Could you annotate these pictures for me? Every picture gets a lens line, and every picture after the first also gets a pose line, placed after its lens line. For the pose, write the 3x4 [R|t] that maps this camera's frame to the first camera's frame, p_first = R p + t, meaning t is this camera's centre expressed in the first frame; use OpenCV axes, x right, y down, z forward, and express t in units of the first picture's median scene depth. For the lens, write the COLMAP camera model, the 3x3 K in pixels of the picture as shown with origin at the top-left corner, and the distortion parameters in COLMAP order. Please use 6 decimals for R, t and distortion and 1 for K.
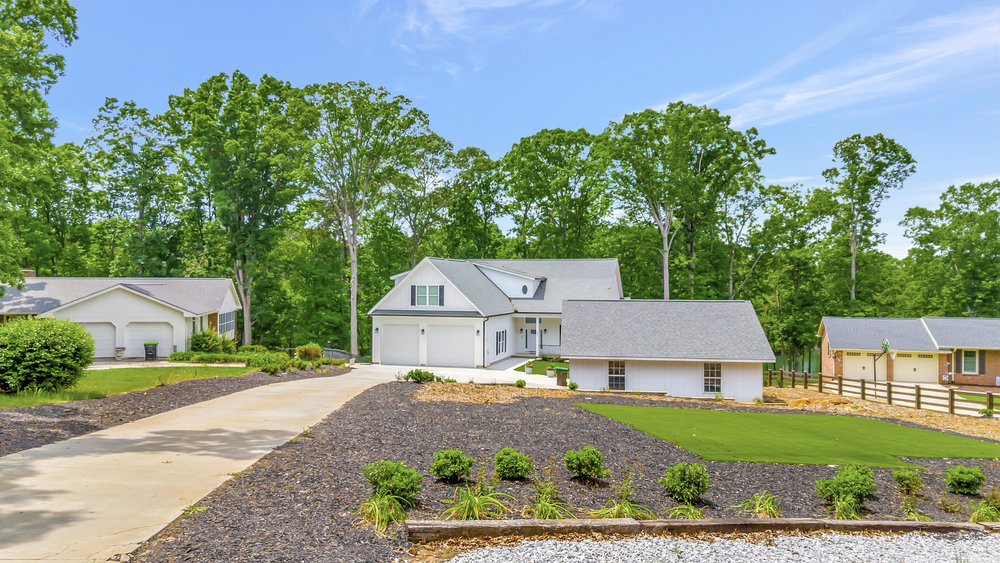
lens RADIAL K [[711.4, 0, 500.0], [0, 711.4, 281.5], [0, 0, 1]] dist [0.003178, 0.001594]
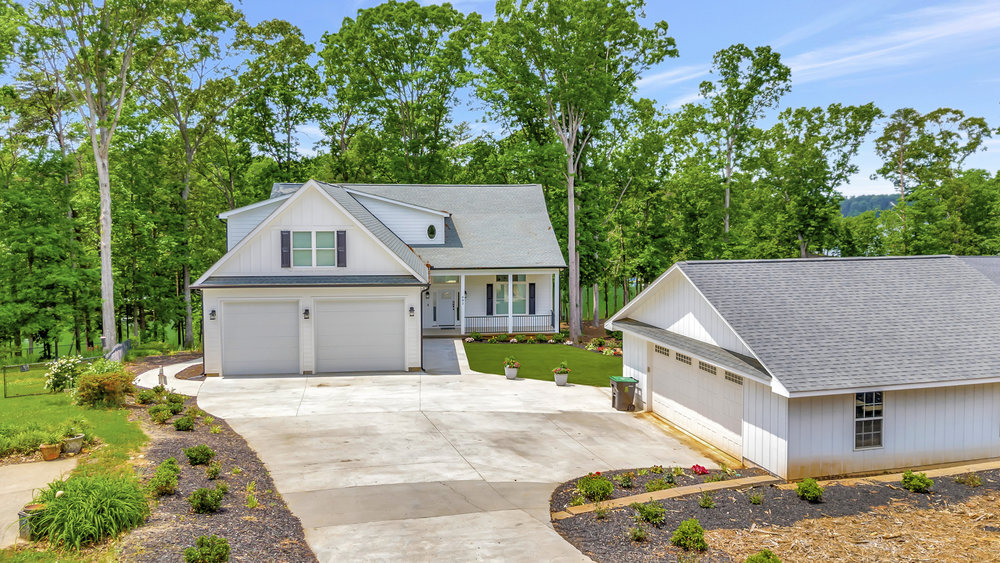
lens RADIAL K [[734.6, 0, 499.6], [0, 734.6, 230.9], [0, 0, 1]] dist [-0.002819, 0.000232]
pose [[0.926721, -0.017233, 0.375355, -0.158668], [0.003771, 0.999324, 0.036571, -0.013101], [-0.375731, -0.032476, 0.926159, 0.356182]]
